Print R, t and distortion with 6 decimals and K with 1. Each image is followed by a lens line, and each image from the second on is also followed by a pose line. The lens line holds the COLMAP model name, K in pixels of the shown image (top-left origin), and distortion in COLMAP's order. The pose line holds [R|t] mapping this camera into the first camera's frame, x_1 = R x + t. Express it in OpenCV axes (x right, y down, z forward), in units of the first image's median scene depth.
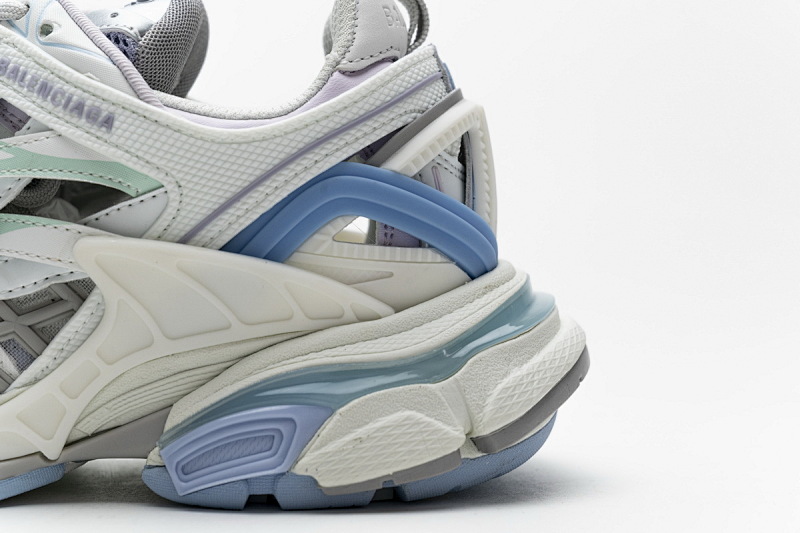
lens RADIAL K [[1537.8, 0, 397.6], [0, 1537.8, 260.0], [0, 0, 1]] dist [0.008552, 0.000000]
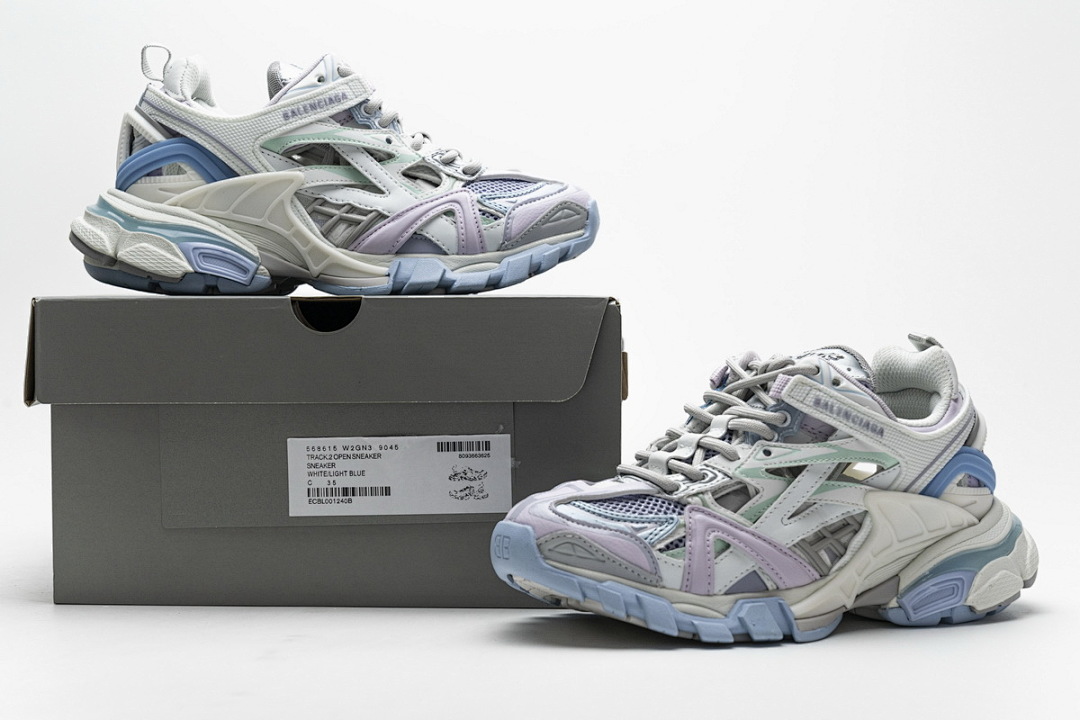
lens RADIAL K [[1915.5, 0, 534.5], [0, 1915.5, 363.4], [0, 0, 1]] dist [-0.034400, 0.000000]
pose [[0.878459, -0.015468, 0.477567, -1.701918], [0.017283, 0.999850, 0.000594, -0.183216], [-0.477505, 0.007732, 0.878595, -0.902932]]
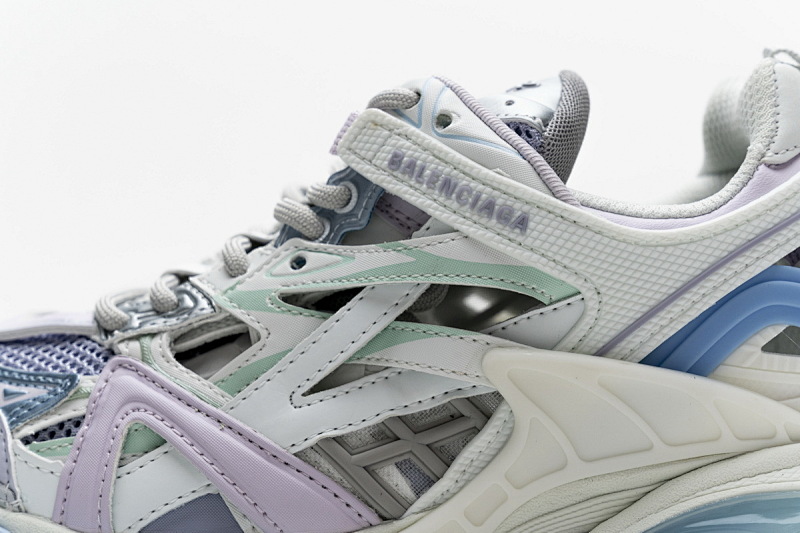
lens RADIAL K [[1537.8, 0, 396.0], [0, 1537.8, 268.5], [0, 0, 1]] dist [0.008552, 0.000000]
pose [[0.998822, 0.001199, -0.048499, -0.215430], [-0.002157, 0.999804, -0.019701, -0.044028], [0.048466, 0.019783, 0.998629, 0.087337]]
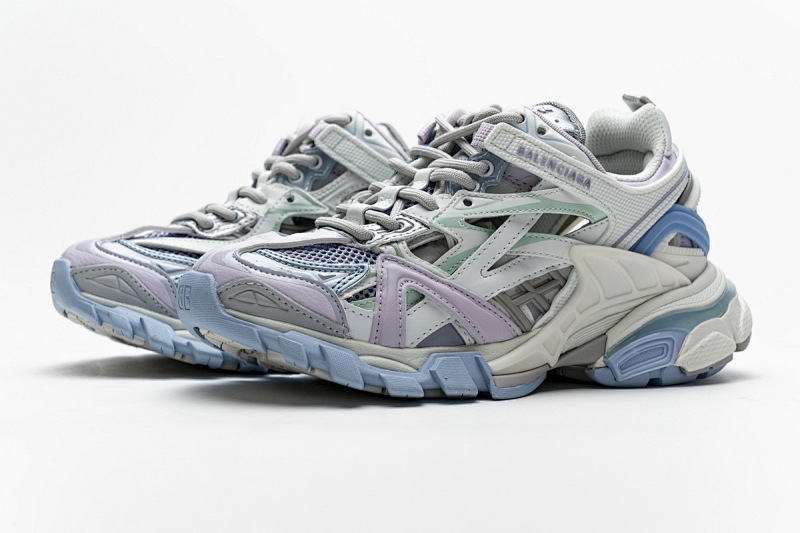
lens RADIAL K [[1469.9, 0, 400.3], [0, 1469.9, 265.1], [0, 0, 1]] dist [-0.025460, 0.000000]
pose [[0.873052, -0.018250, 0.487286, -1.237135], [0.010365, 0.999768, 0.018873, -0.026258], [-0.487518, -0.011426, 0.873038, -0.437076]]
